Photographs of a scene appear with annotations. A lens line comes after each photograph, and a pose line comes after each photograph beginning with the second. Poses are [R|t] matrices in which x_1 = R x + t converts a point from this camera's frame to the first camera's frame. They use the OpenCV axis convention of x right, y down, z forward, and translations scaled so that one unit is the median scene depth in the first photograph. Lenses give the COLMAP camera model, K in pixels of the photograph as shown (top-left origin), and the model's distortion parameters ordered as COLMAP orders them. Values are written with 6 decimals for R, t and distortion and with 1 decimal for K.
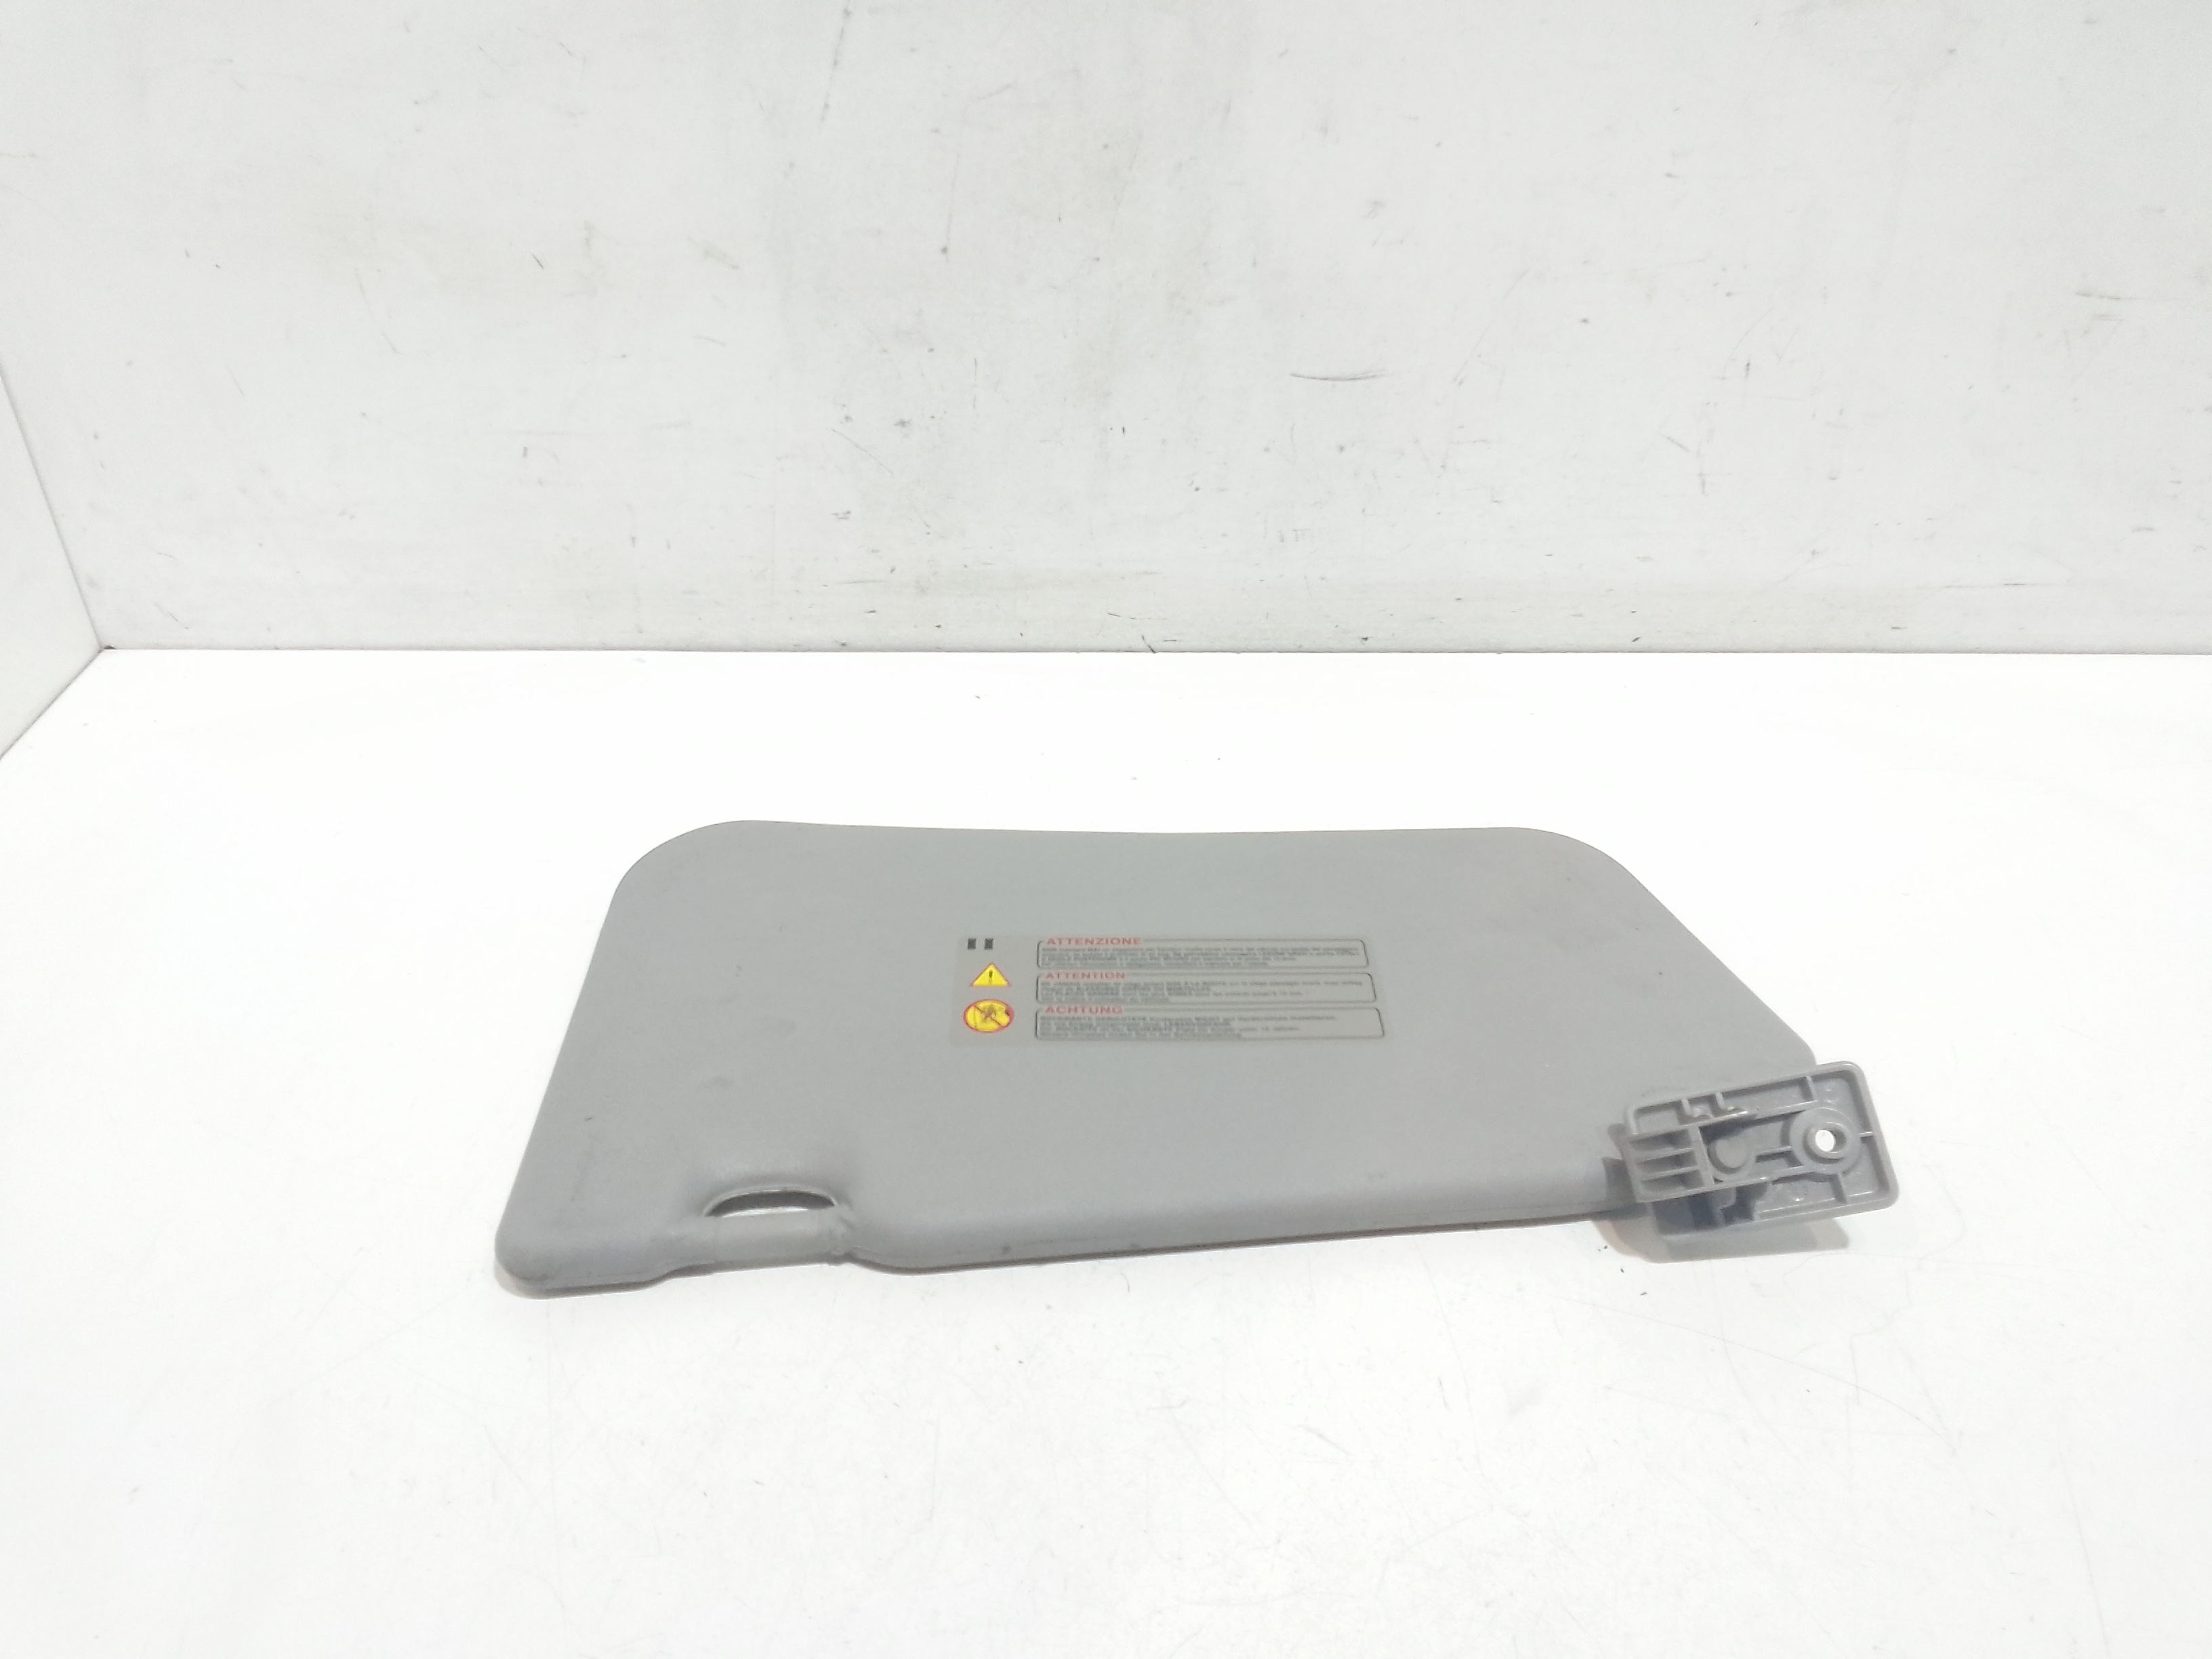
lens RADIAL K [[1657.5, 0, 1096.4], [0, 1657.5, 781.0], [0, 0, 1]] dist [0.064194, -0.080567]
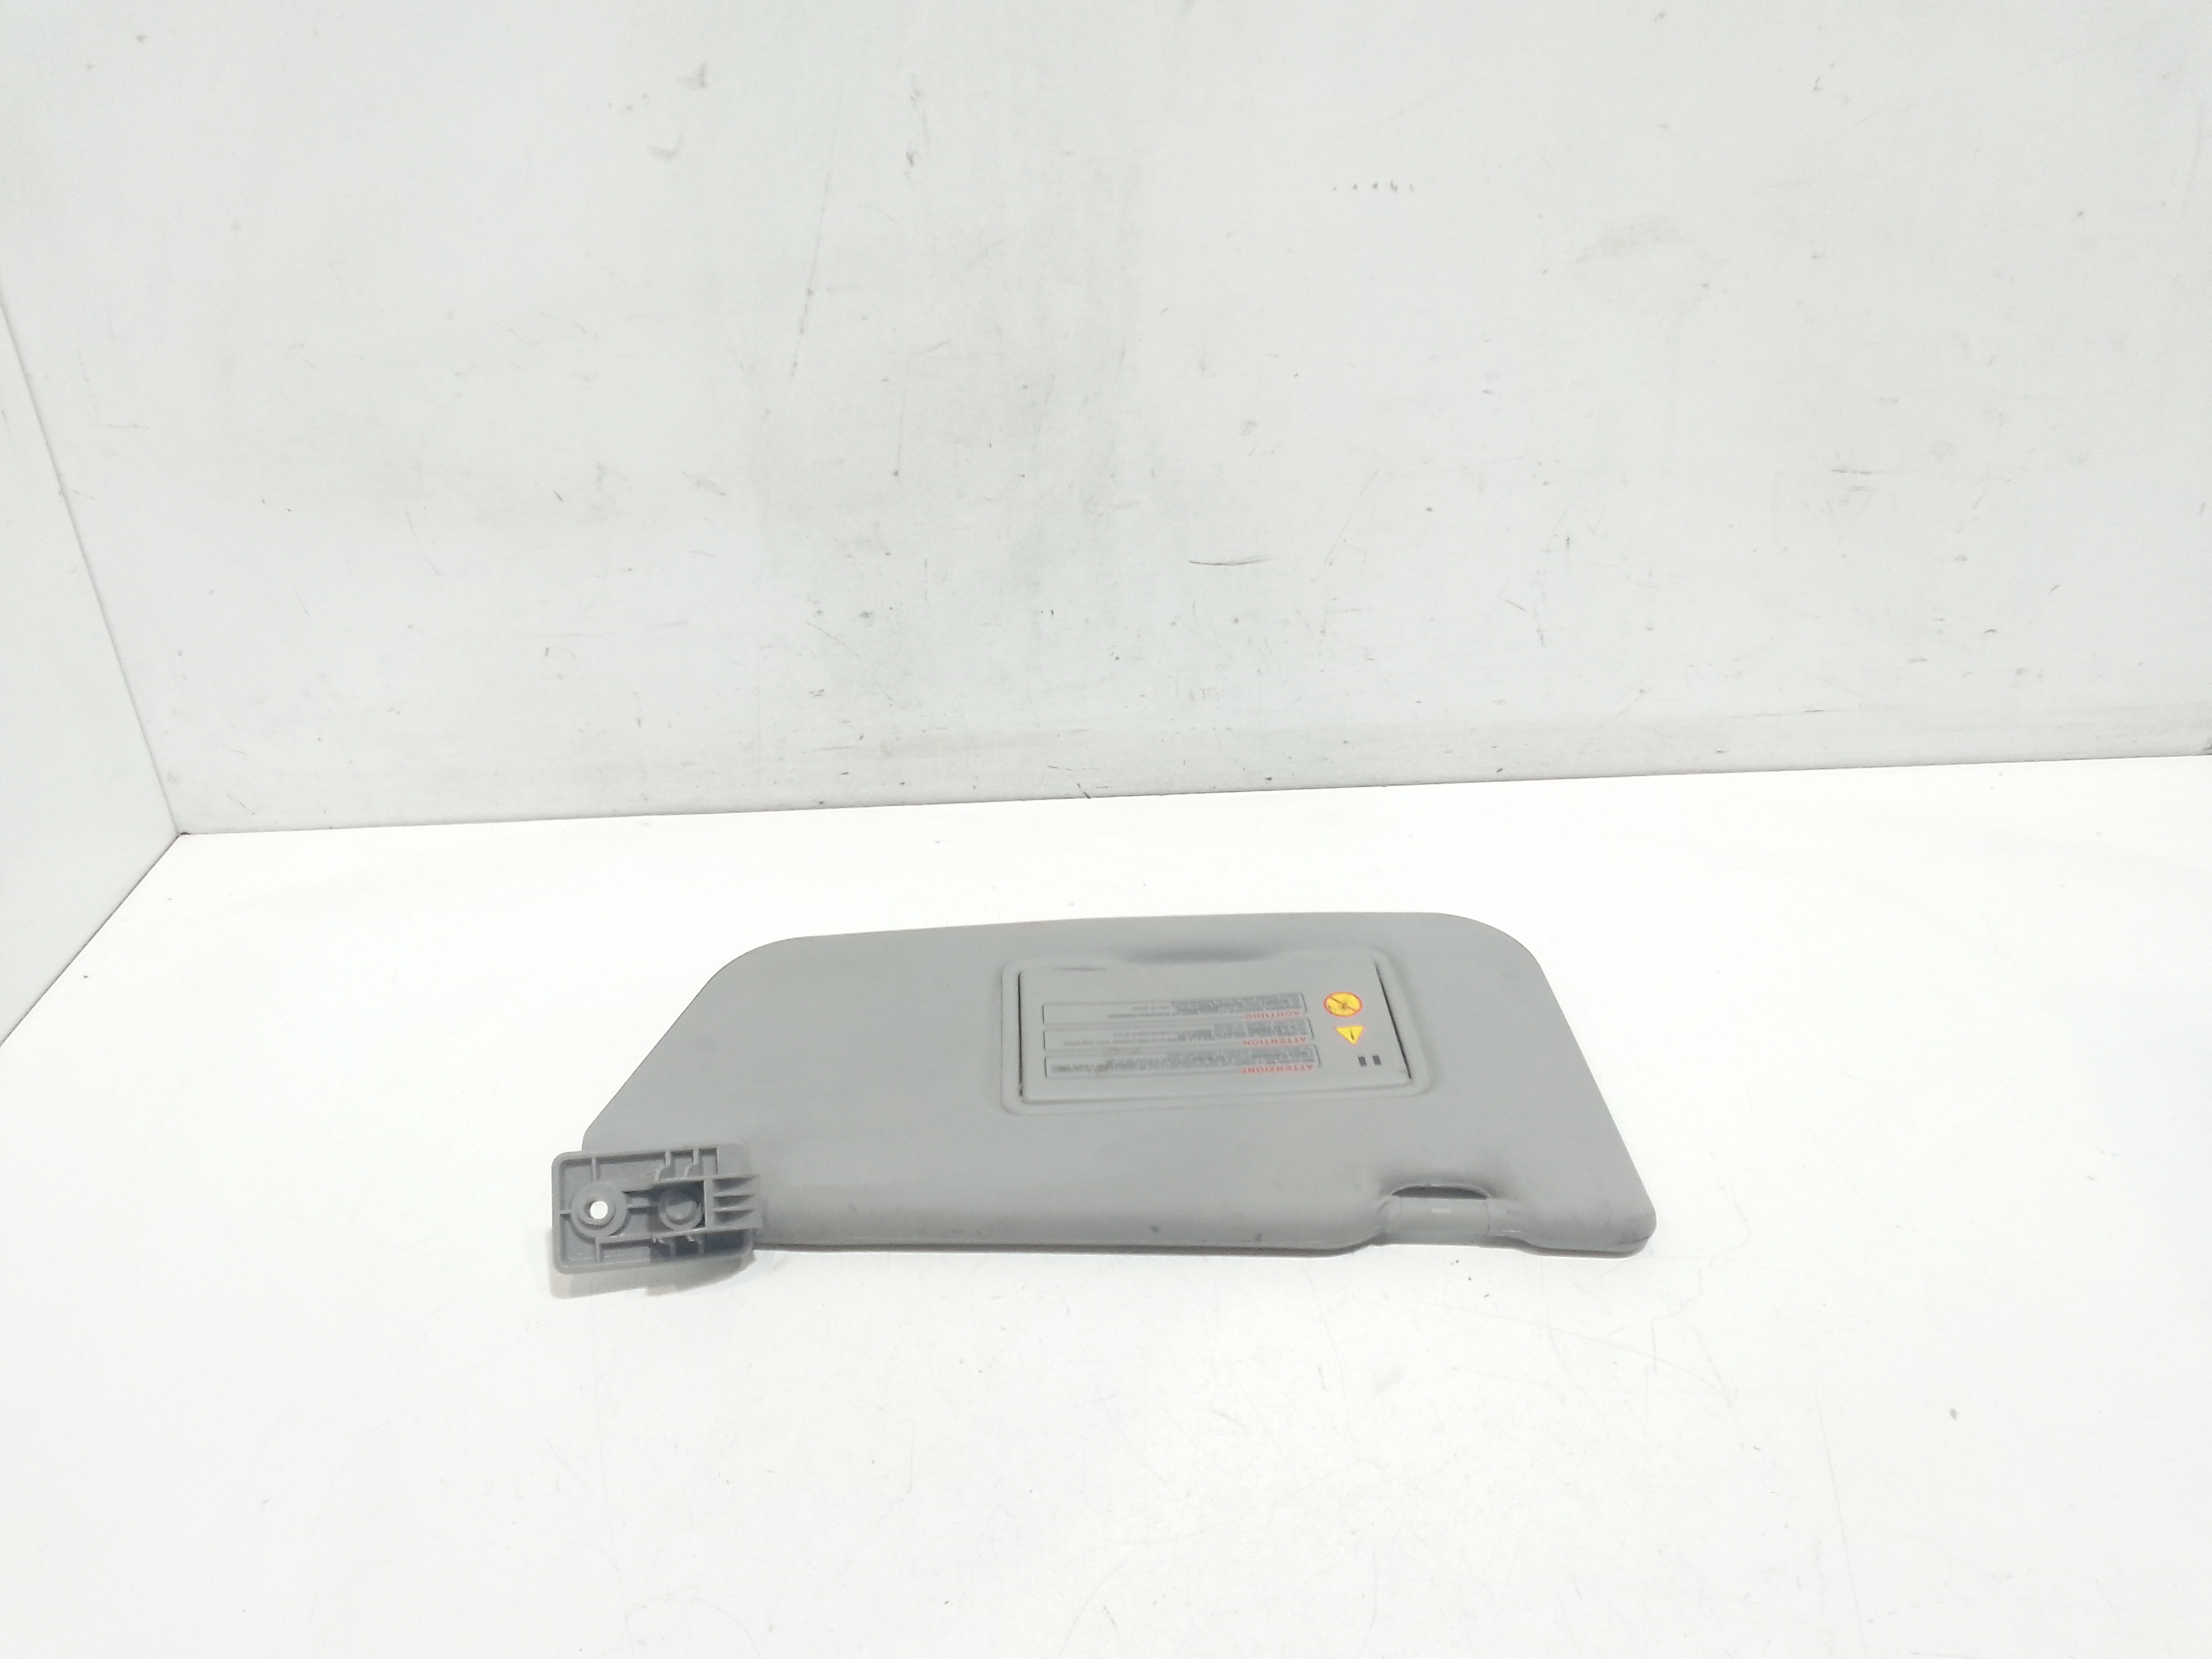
lens RADIAL K [[1768.7, 0, 1115.0], [0, 1768.7, 790.6], [0, 0, 1]] dist [0.073759, -0.104240]
pose [[0.999020, -0.042252, 0.013155, 0.038894], [0.043279, 0.994882, -0.091307, 0.033091], [-0.009230, 0.091787, 0.995736, -0.248926]]
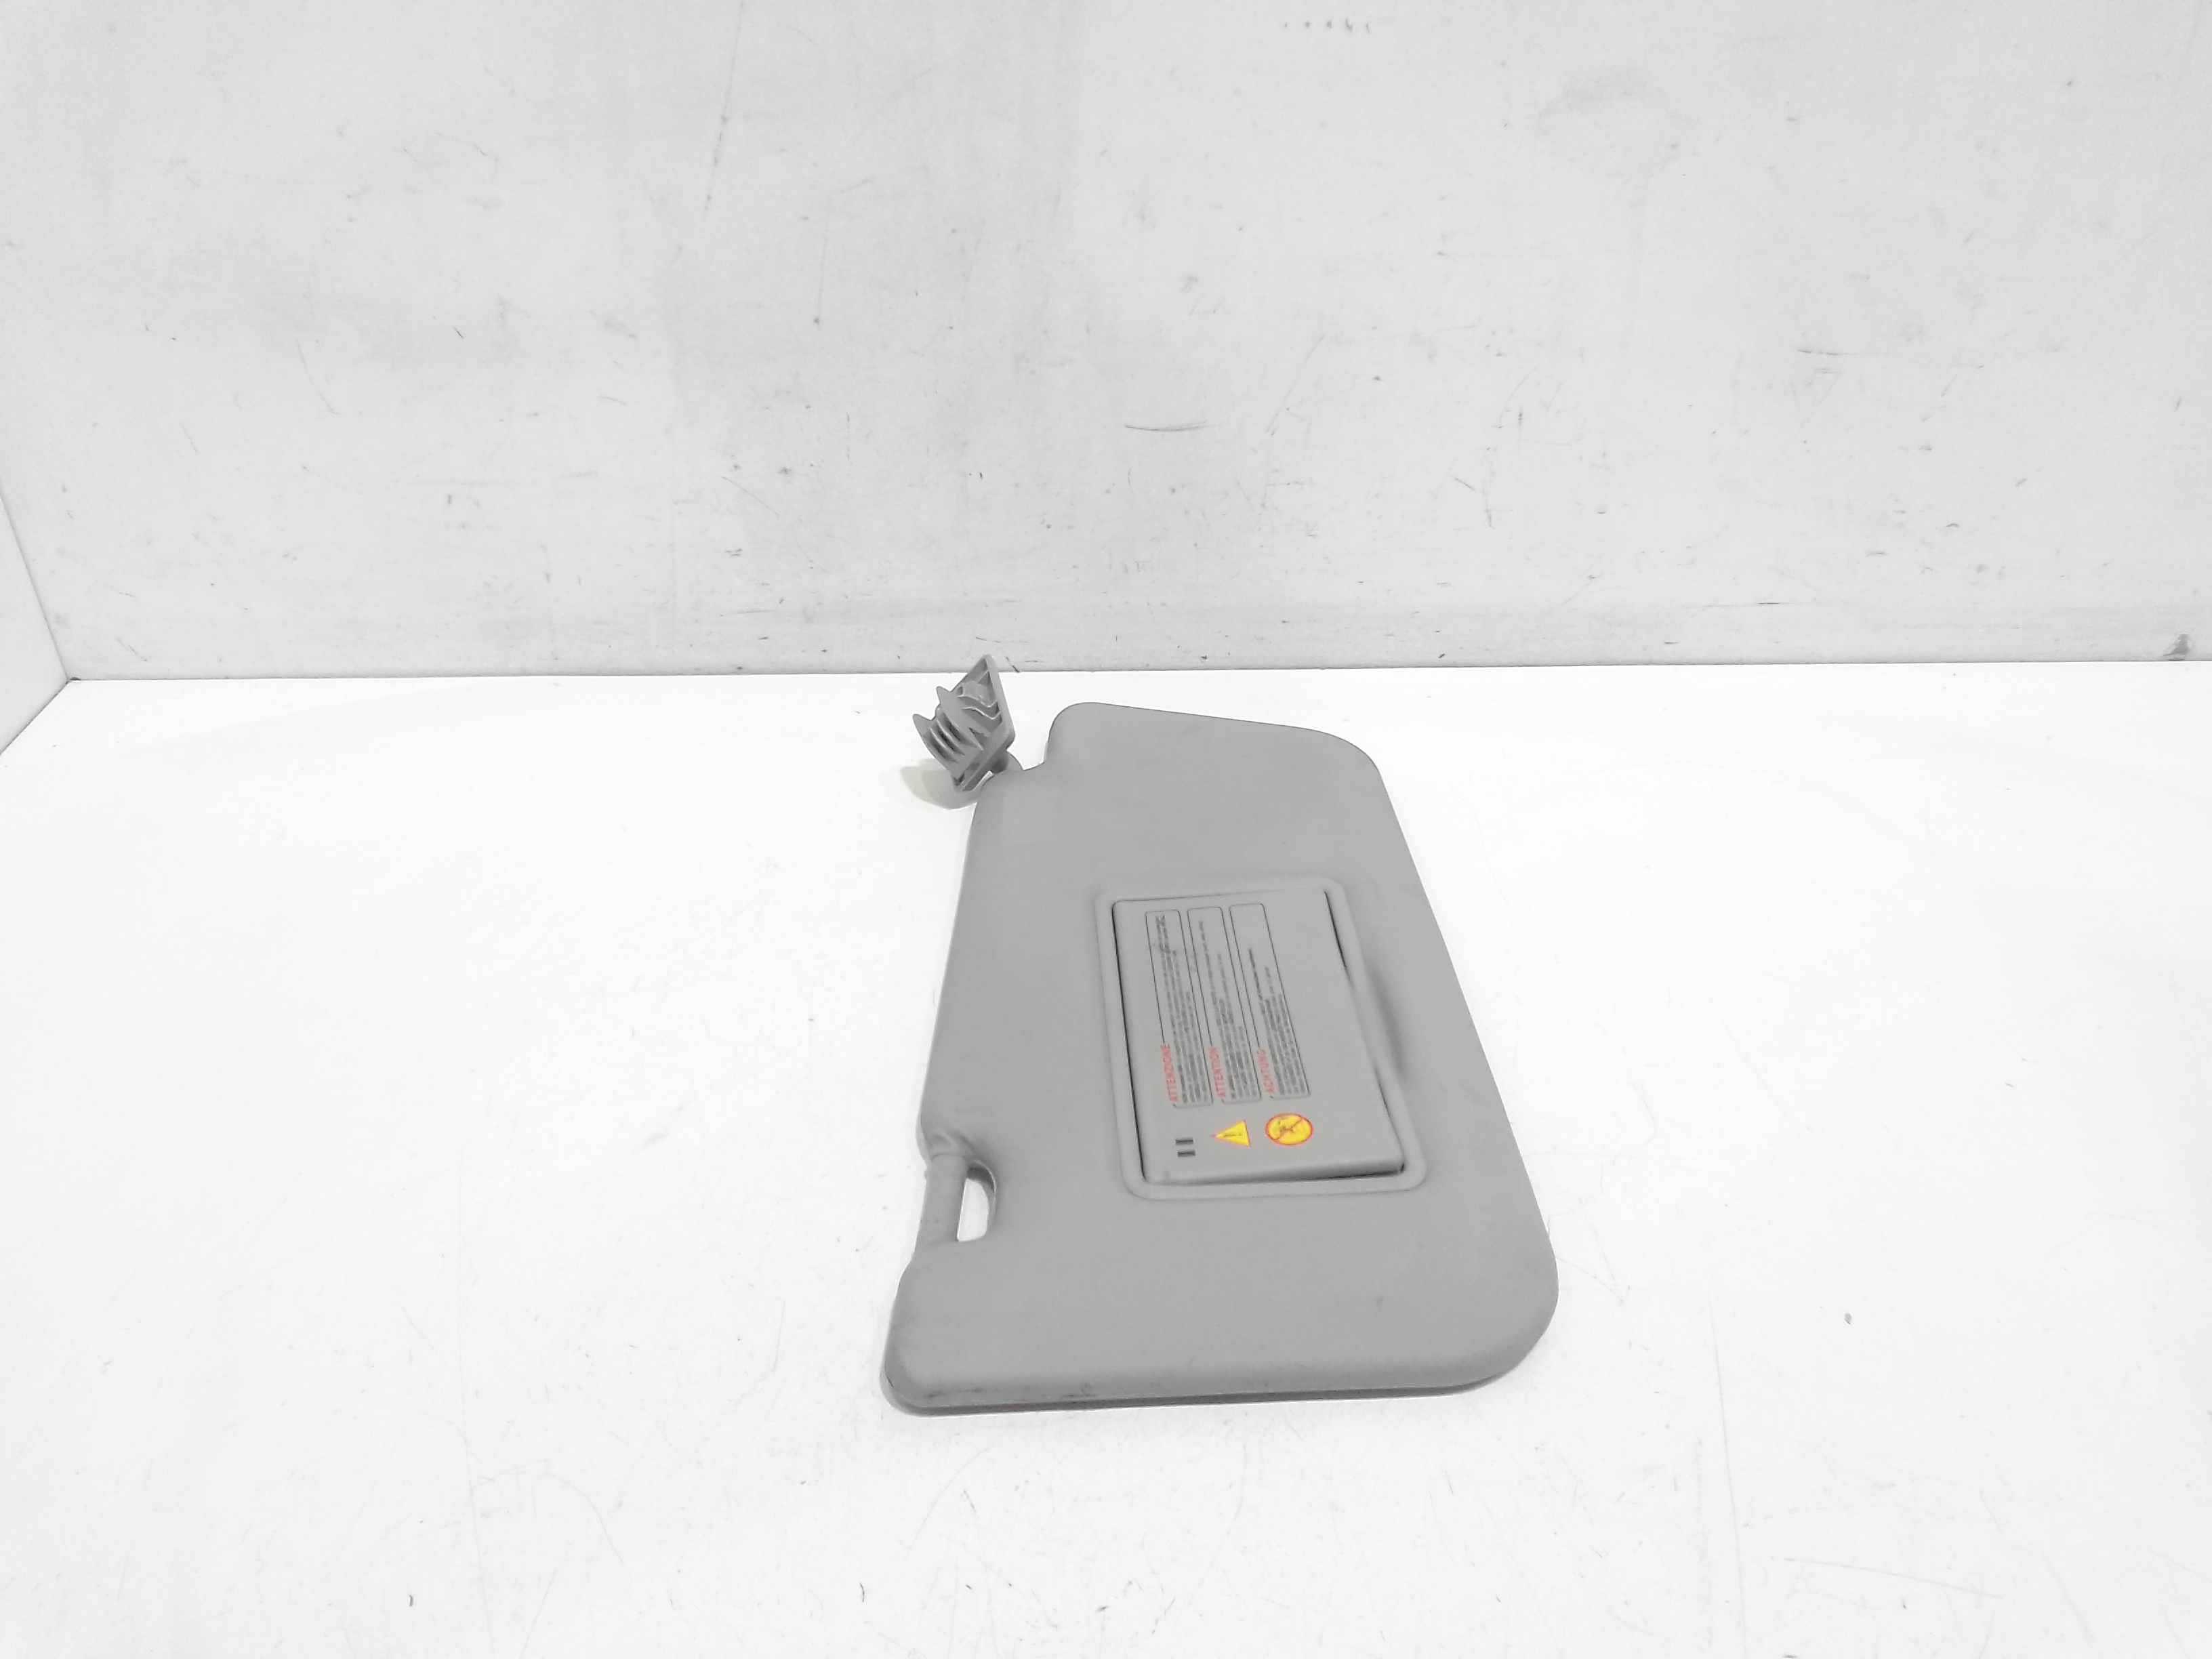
lens RADIAL K [[1740.1, 0, 1140.9], [0, 1740.1, 804.1], [0, 0, 1]] dist [0.070522, -0.093738]
pose [[0.999673, -0.013838, 0.021502, 0.096446], [0.014346, 0.999617, -0.023653, 0.043461], [-0.021166, 0.023954, 0.999489, -0.190628]]
